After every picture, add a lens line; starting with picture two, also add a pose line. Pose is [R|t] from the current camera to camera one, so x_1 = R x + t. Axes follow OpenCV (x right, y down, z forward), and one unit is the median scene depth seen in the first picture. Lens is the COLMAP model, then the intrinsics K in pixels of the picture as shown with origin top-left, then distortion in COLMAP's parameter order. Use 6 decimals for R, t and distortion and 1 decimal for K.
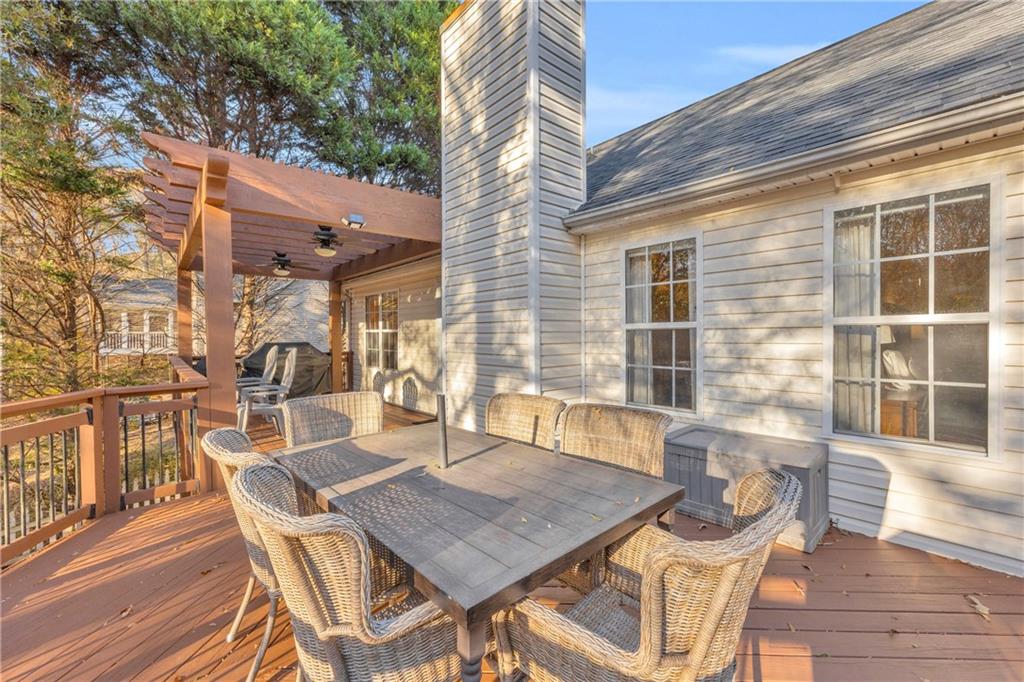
lens RADIAL K [[415.9, 0, 512.0], [0, 415.9, 341.0], [0, 0, 1]] dist [-0.001488, -0.000230]
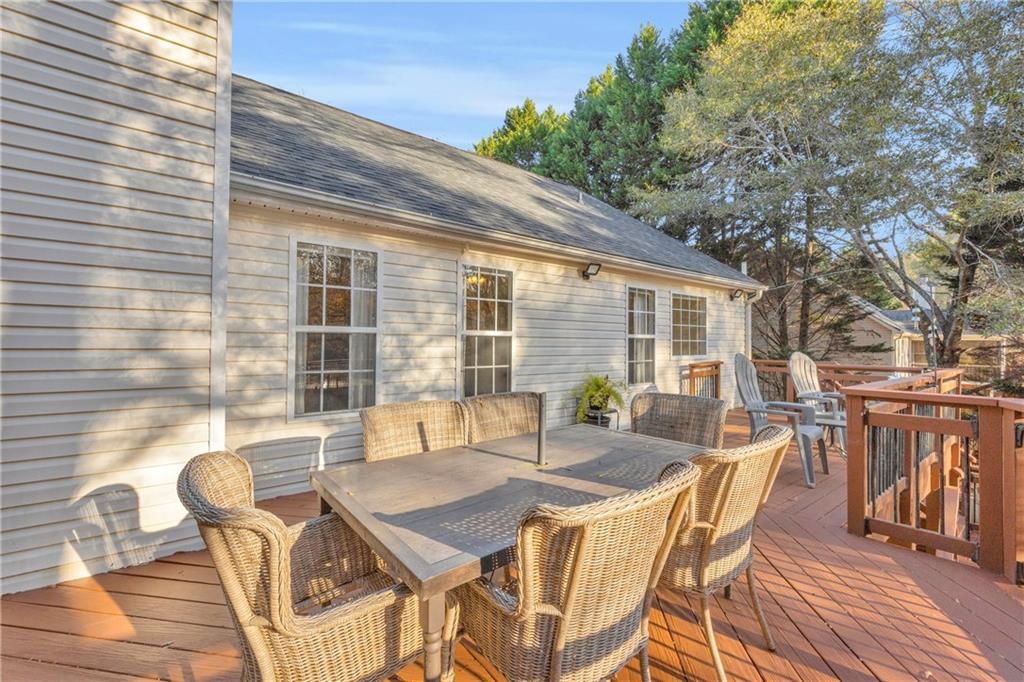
lens RADIAL K [[415.9, 0, 512.0], [0, 415.9, 341.0], [0, 0, 1]] dist [-0.001488, -0.000230]
pose [[0.075569, 0.020896, 0.996922, -0.702554], [0.012931, 0.999676, -0.021934, 0.019533], [-0.997057, 0.014549, 0.075274, 0.600016]]
